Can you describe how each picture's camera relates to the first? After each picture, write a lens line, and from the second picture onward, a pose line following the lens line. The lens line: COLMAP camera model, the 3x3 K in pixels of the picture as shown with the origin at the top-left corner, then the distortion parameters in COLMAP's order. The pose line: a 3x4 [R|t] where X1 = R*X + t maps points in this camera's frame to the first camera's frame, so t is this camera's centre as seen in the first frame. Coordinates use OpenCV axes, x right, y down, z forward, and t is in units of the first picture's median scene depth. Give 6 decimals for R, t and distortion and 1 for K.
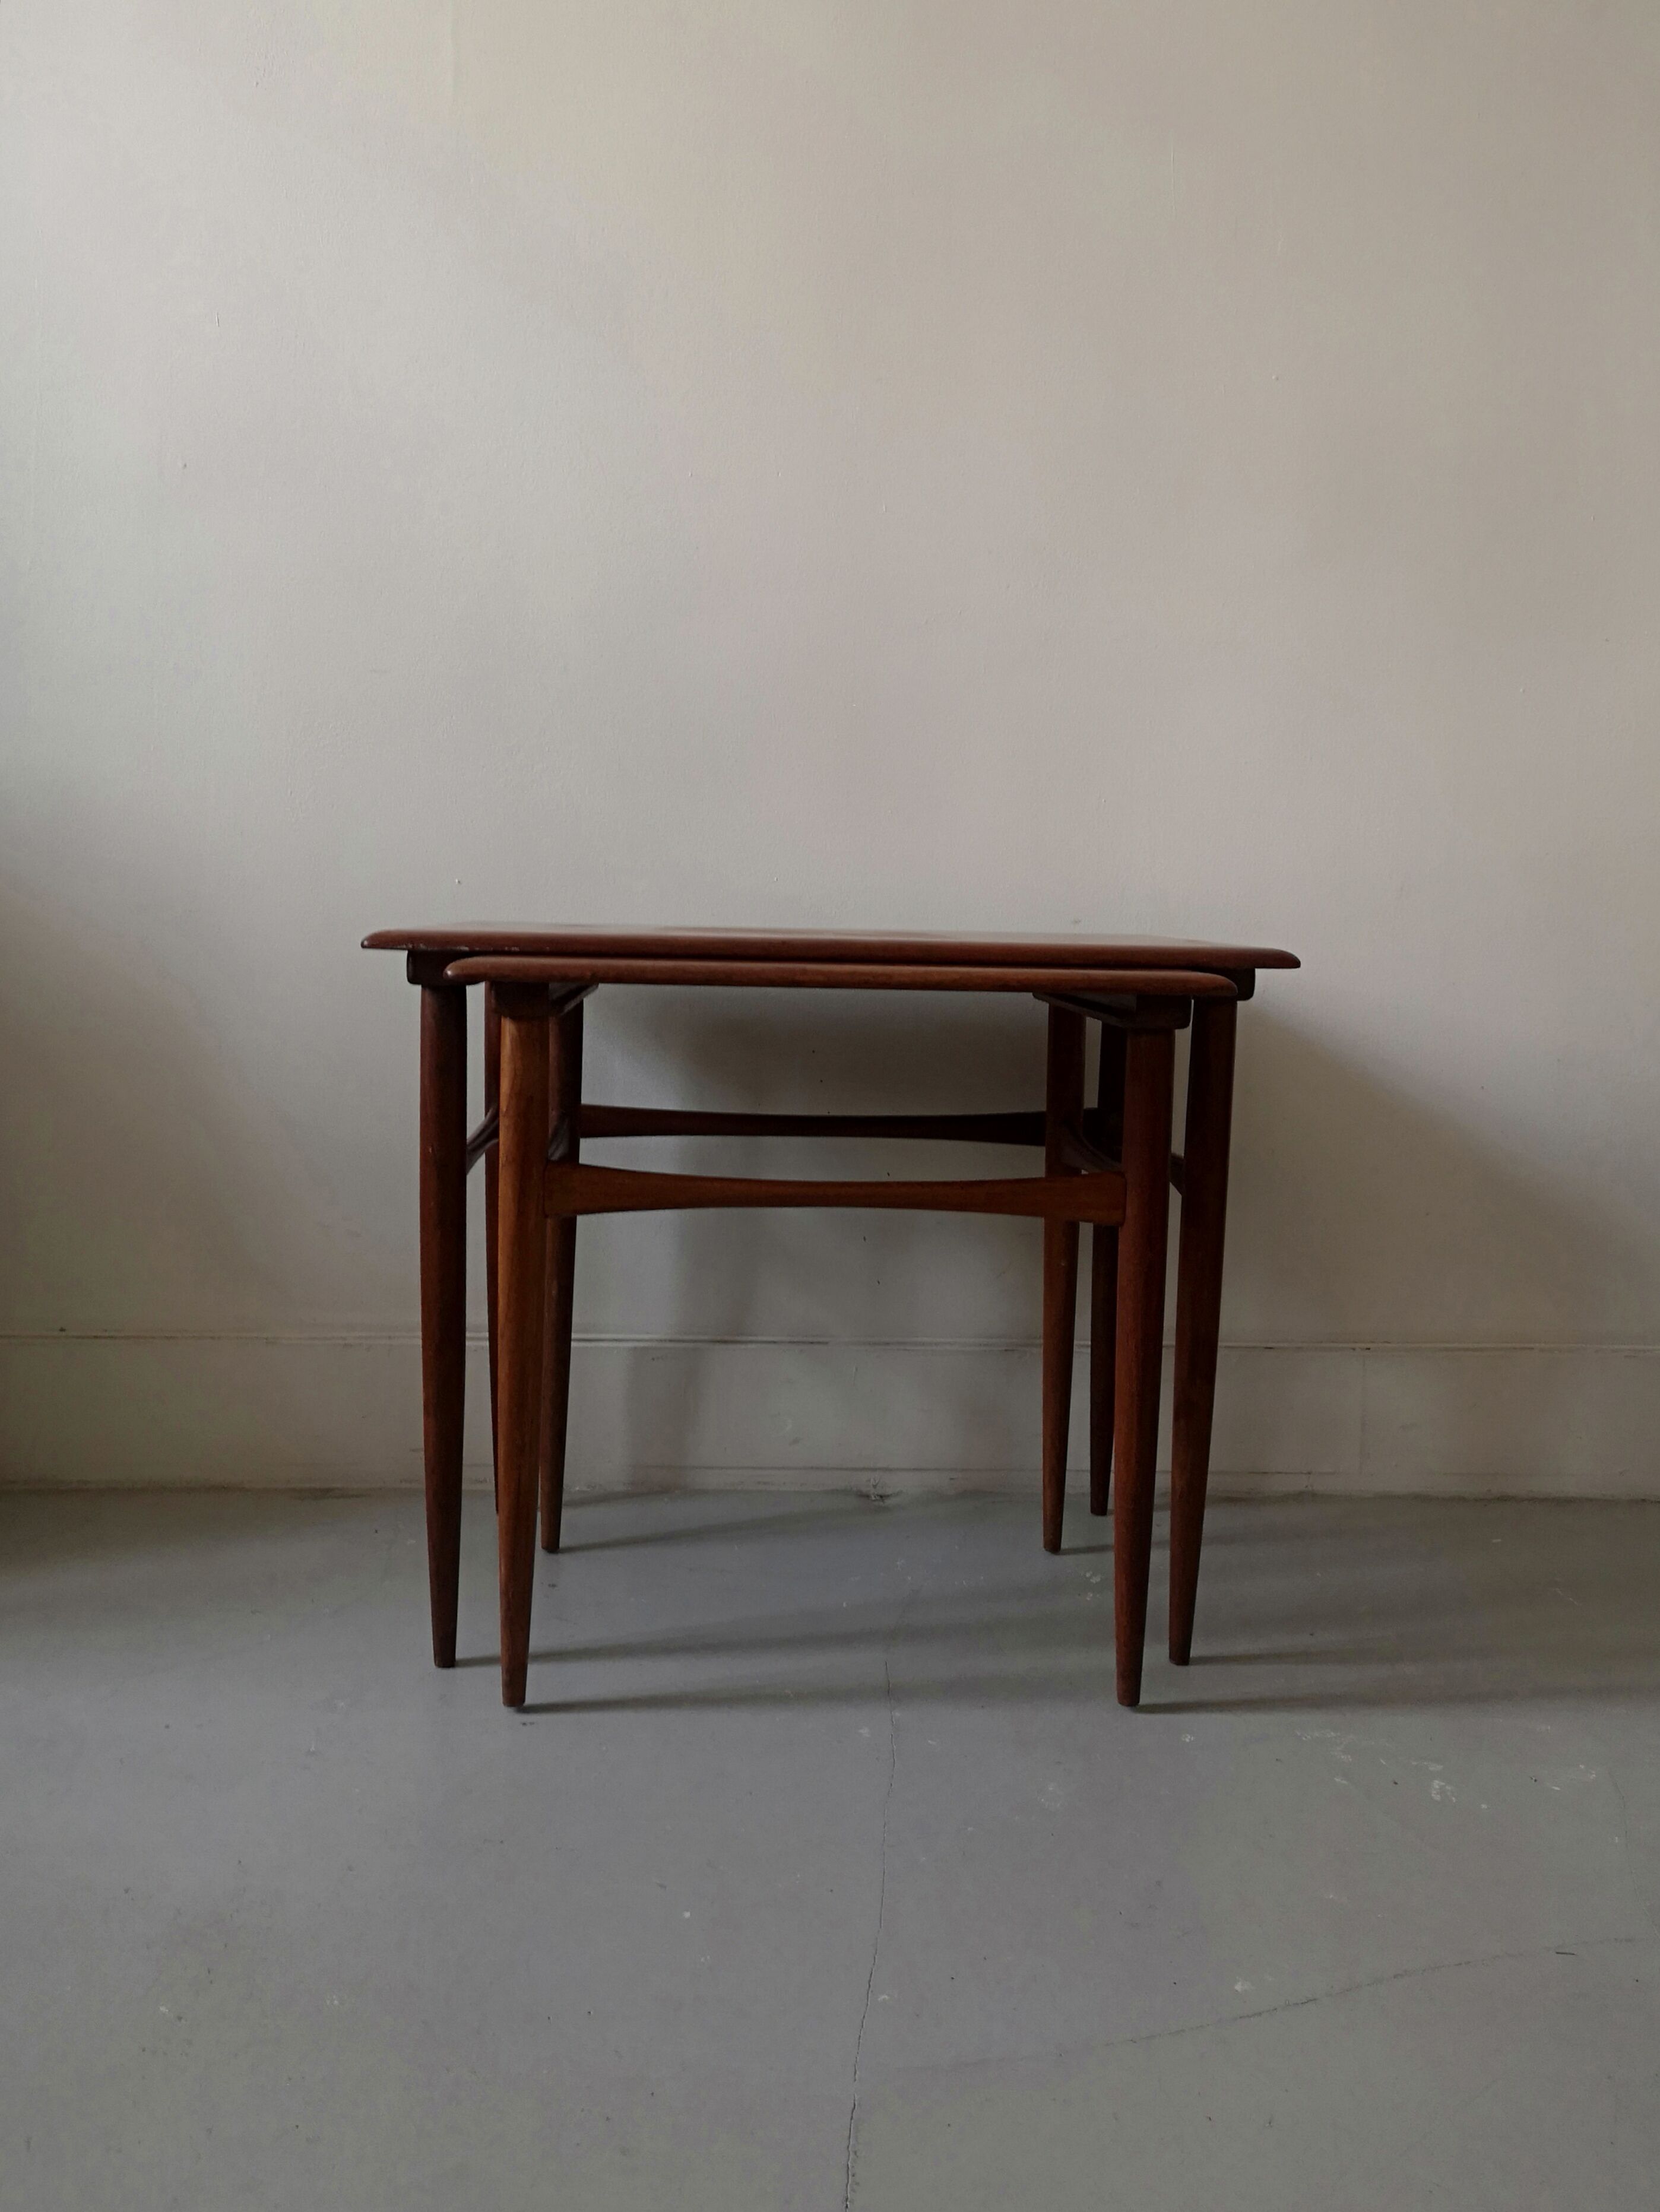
lens RADIAL K [[1837.4, 0, 823.4], [0, 1837.4, 1101.5], [0, 0, 1]] dist [-0.011118, -0.000504]
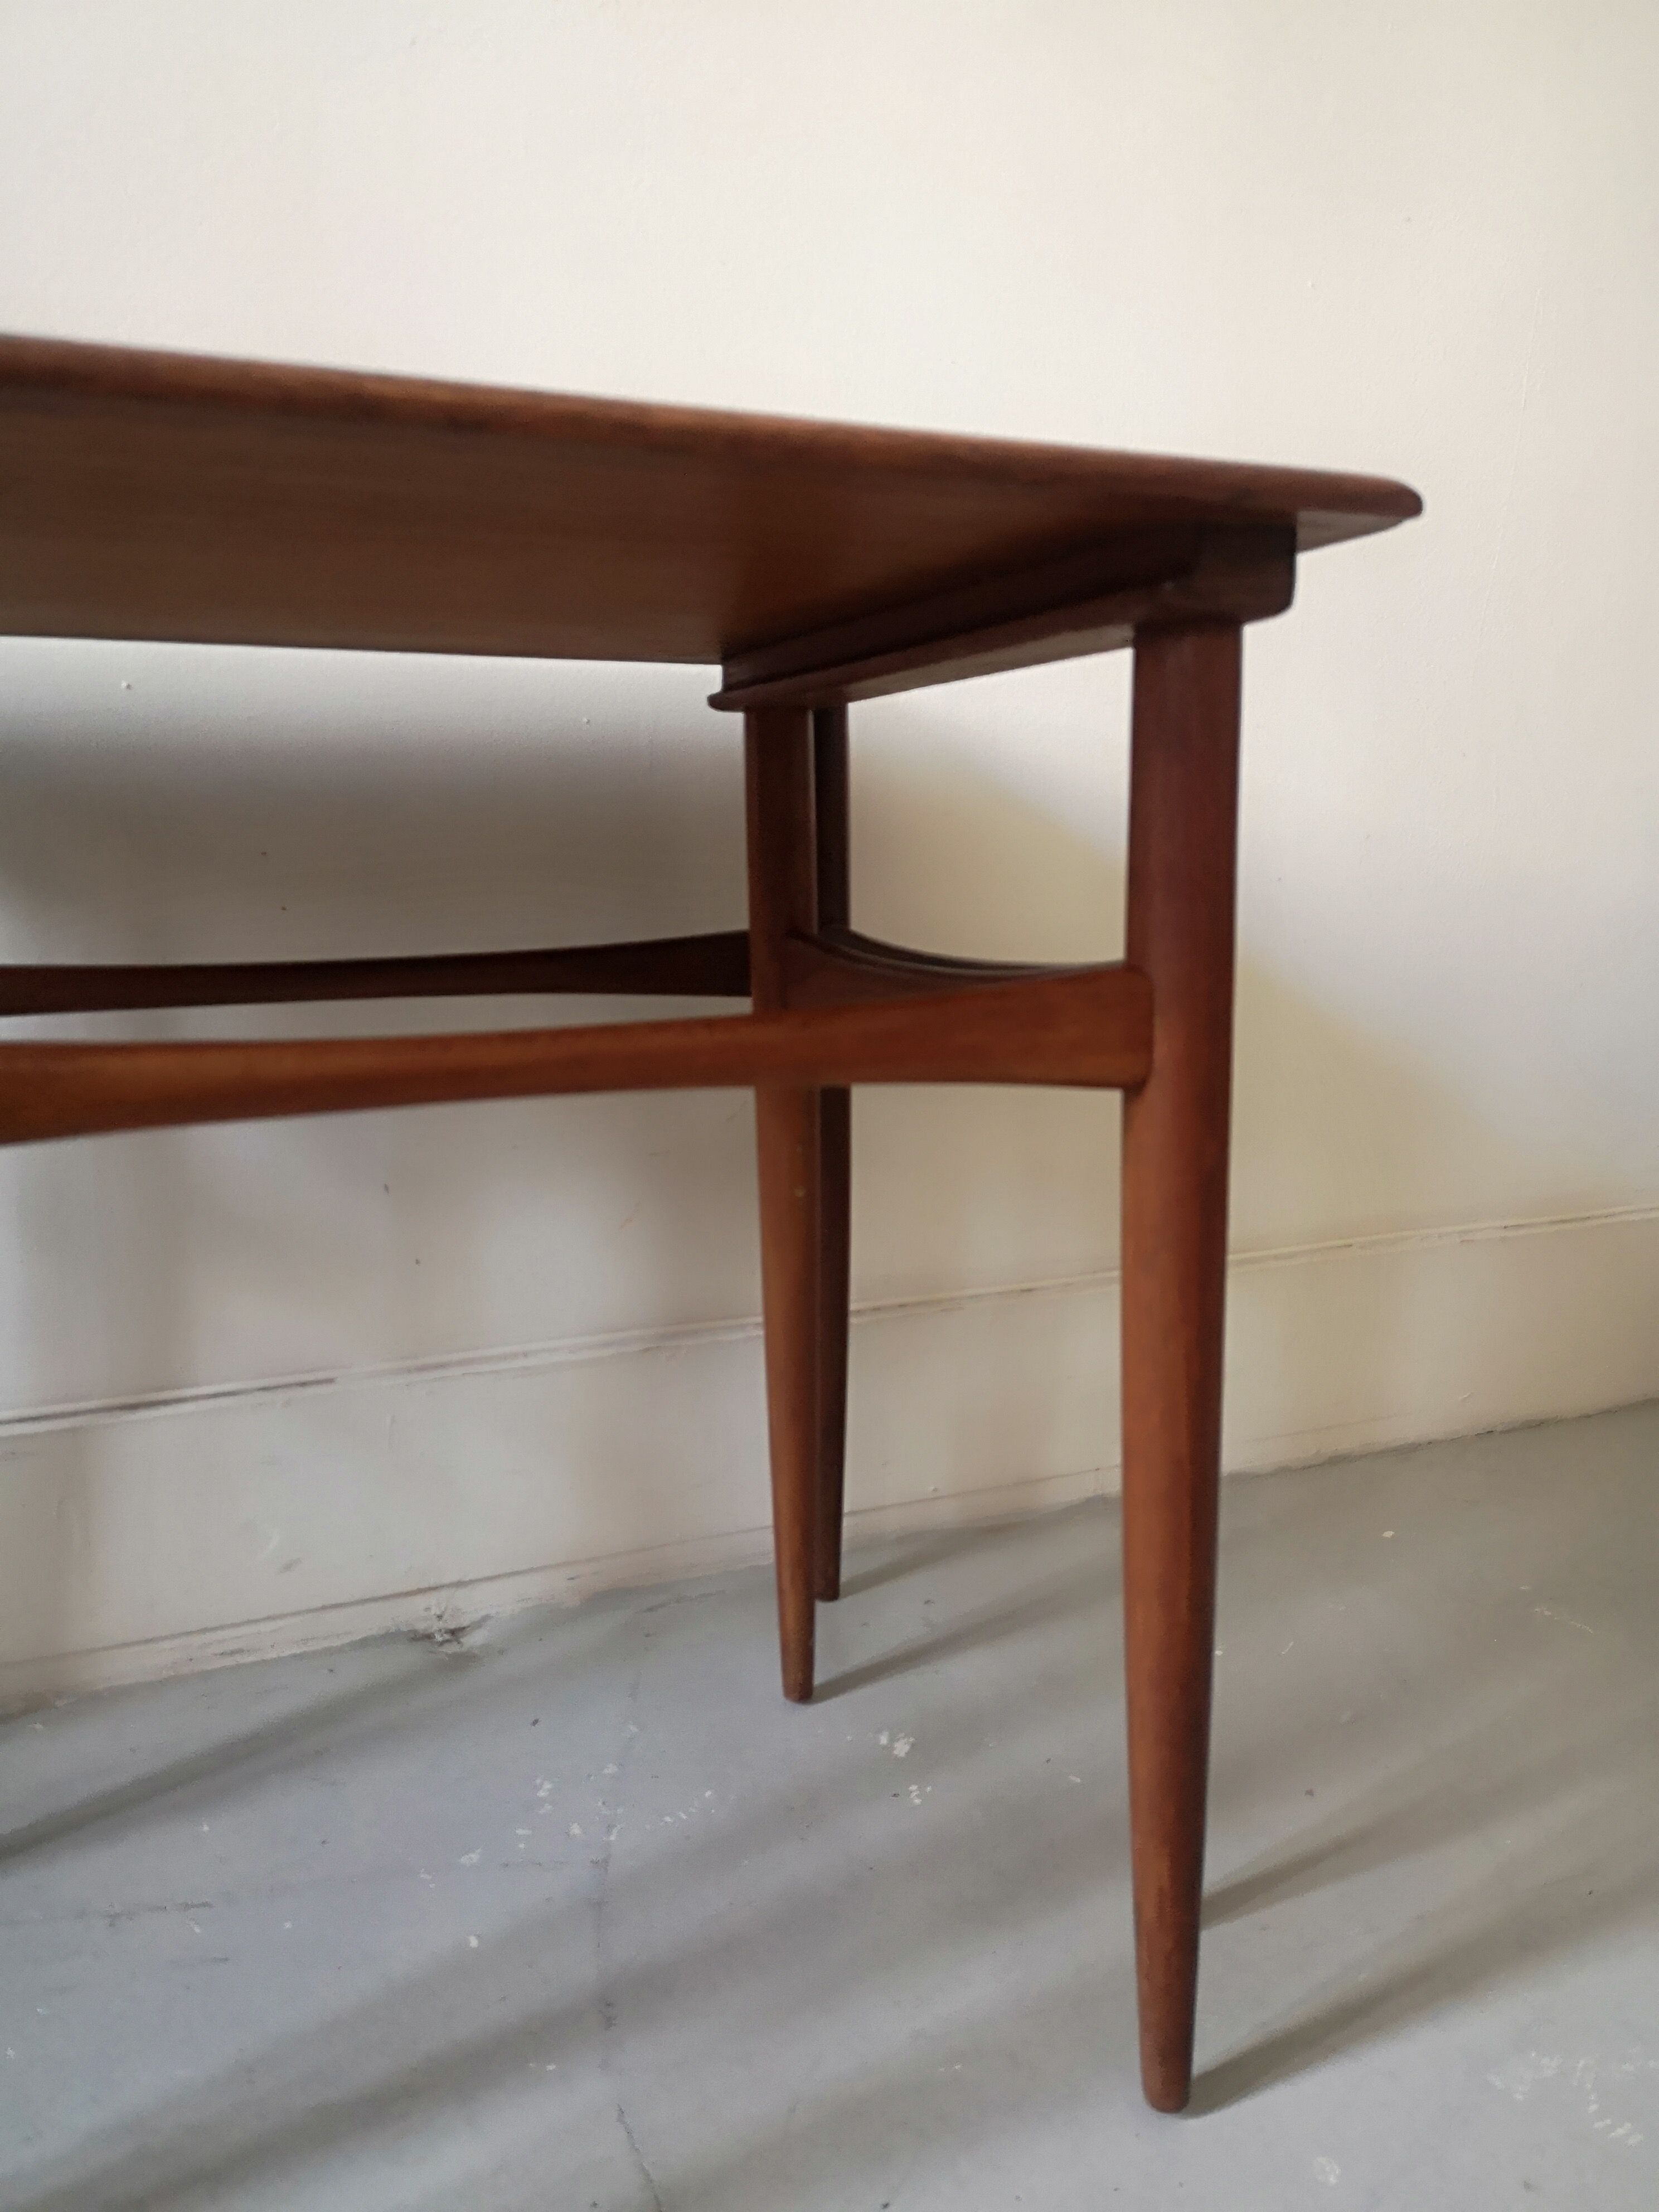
lens RADIAL K [[1703.2, 0, 844.0], [0, 1703.2, 1093.1], [0, 0, 1]] dist [0.005088, -0.002958]
pose [[0.923816, -0.081482, 0.374065, -0.041185], [0.068069, 0.996479, 0.048955, 0.030258], [-0.376737, -0.019764, 0.926109, 0.470490]]
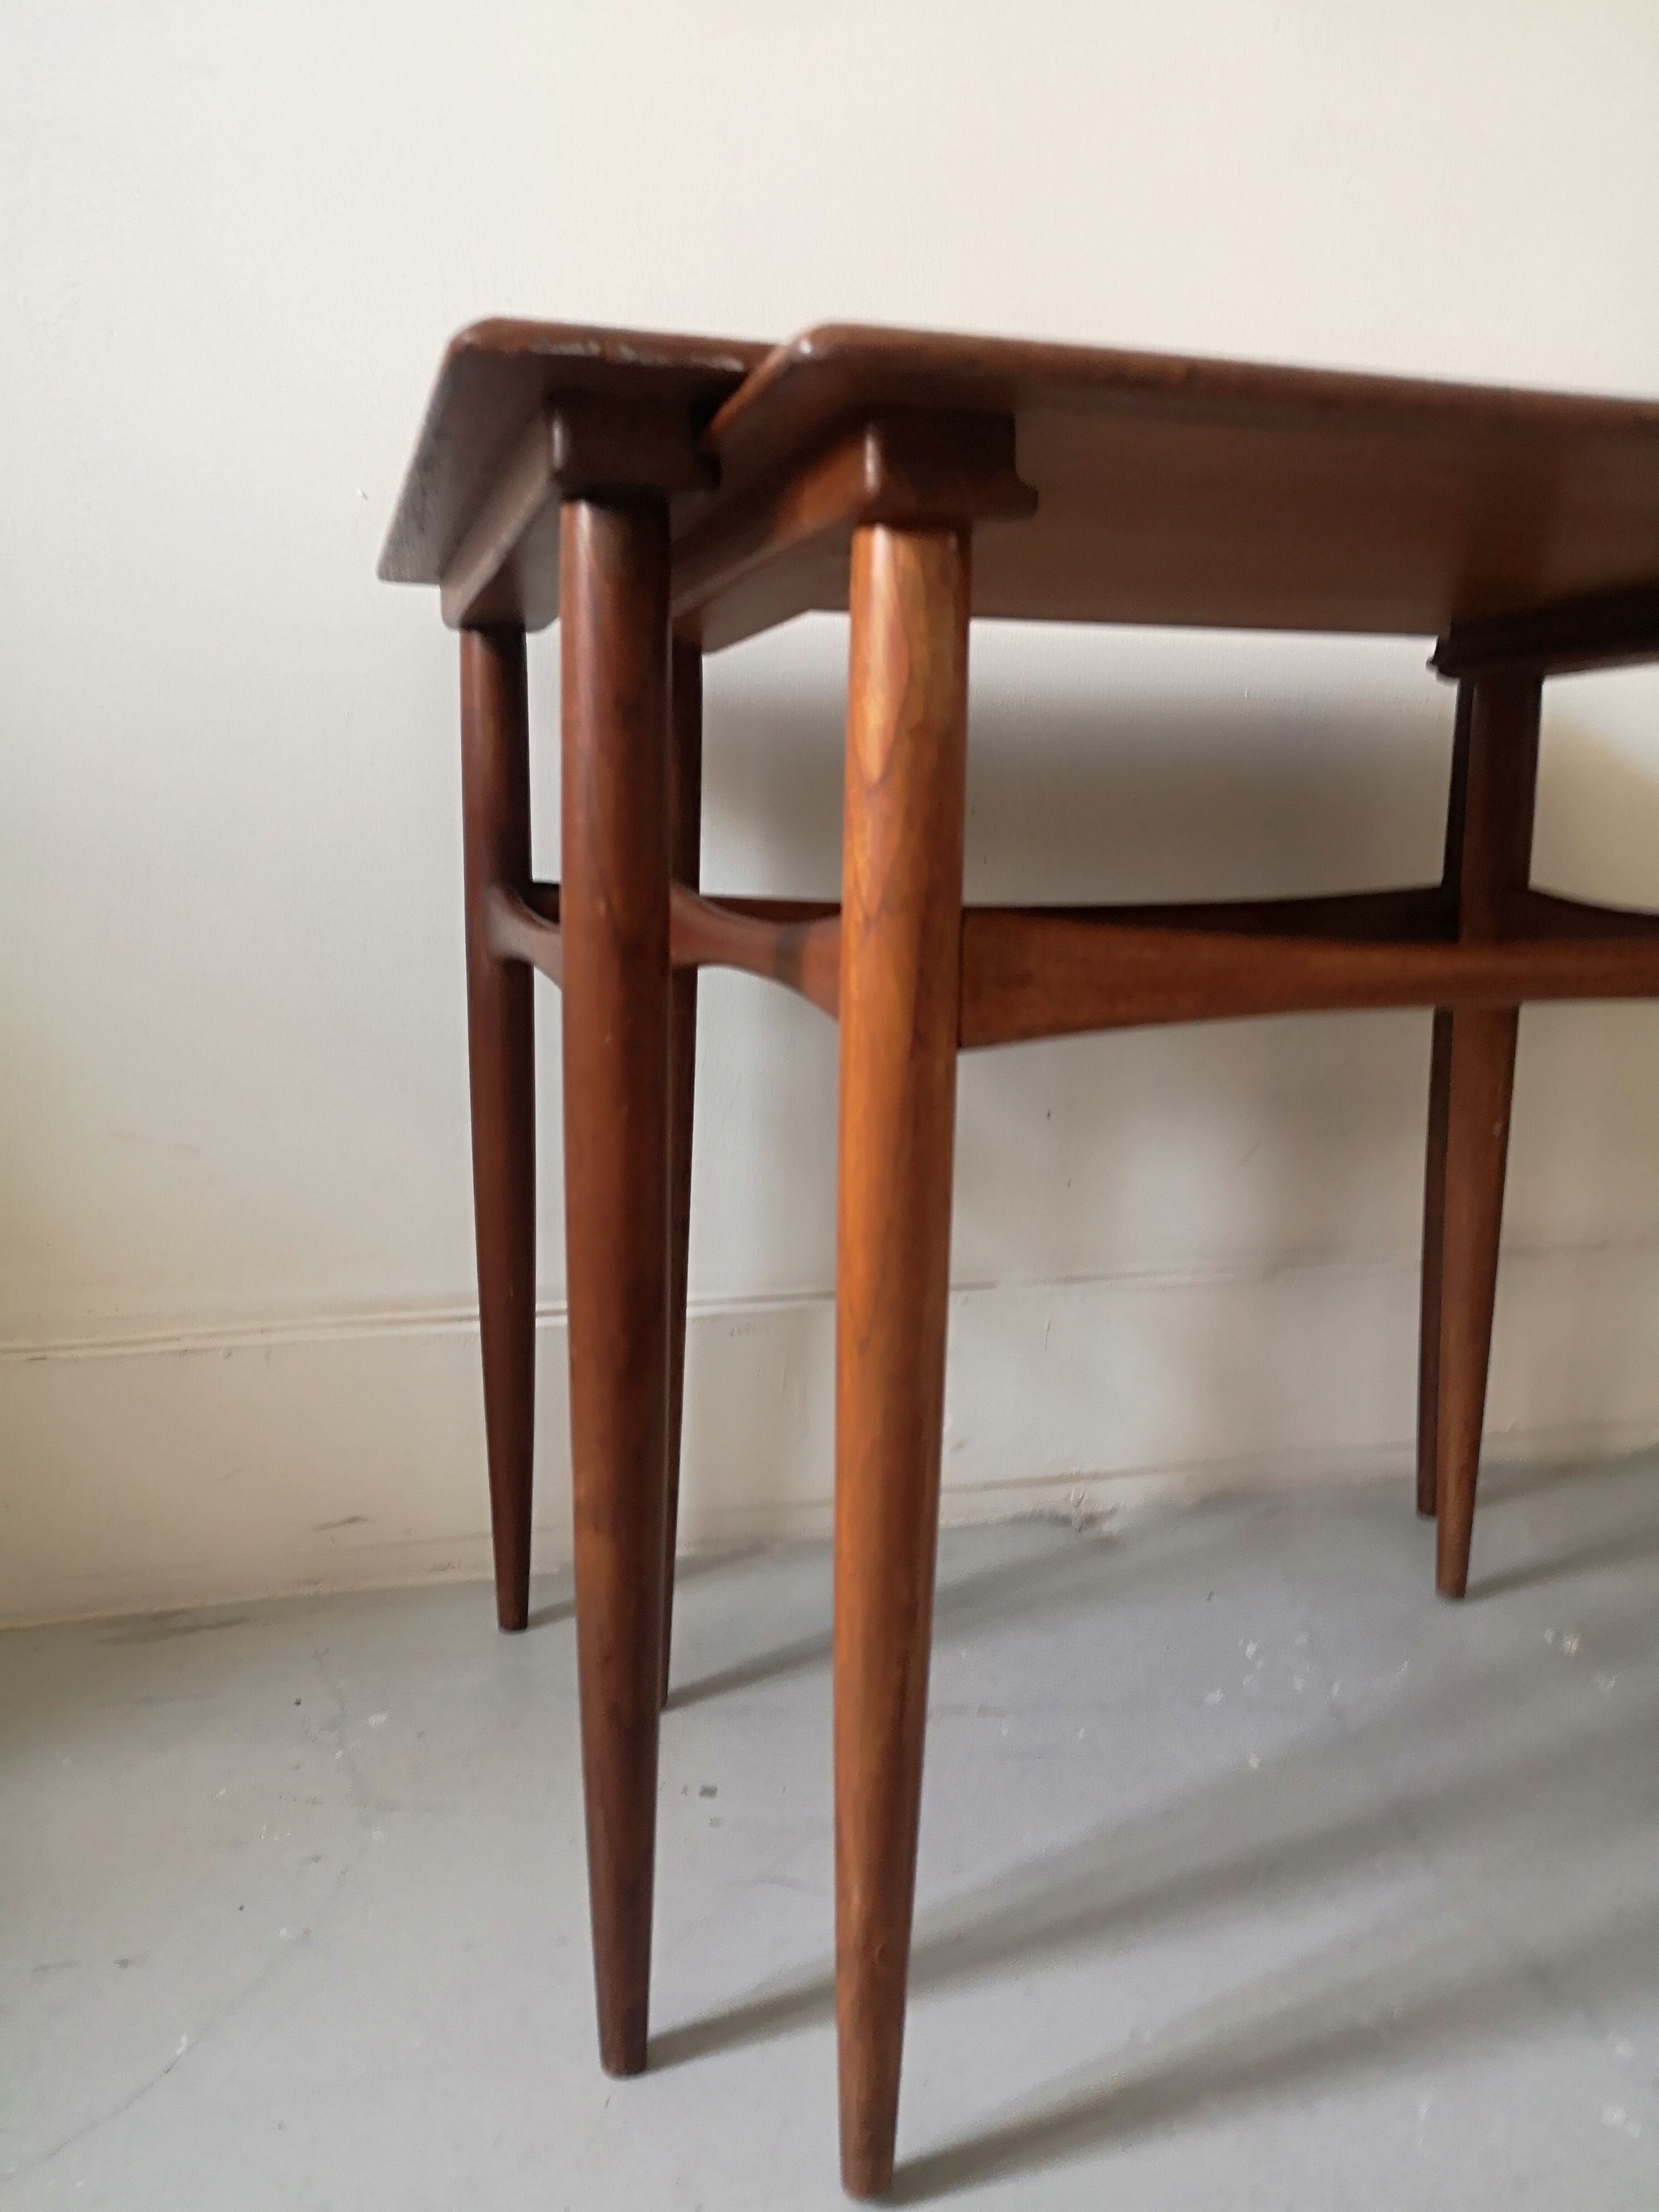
lens RADIAL K [[1703.2, 0, 799.6], [0, 1703.2, 1100.3], [0, 0, 1]] dist [0.005088, -0.002958]
pose [[0.969653, -0.045704, 0.240177, -0.200926], [0.035496, 0.998280, 0.046660, 0.040603], [-0.241897, -0.036719, 0.969607, 0.465371]]
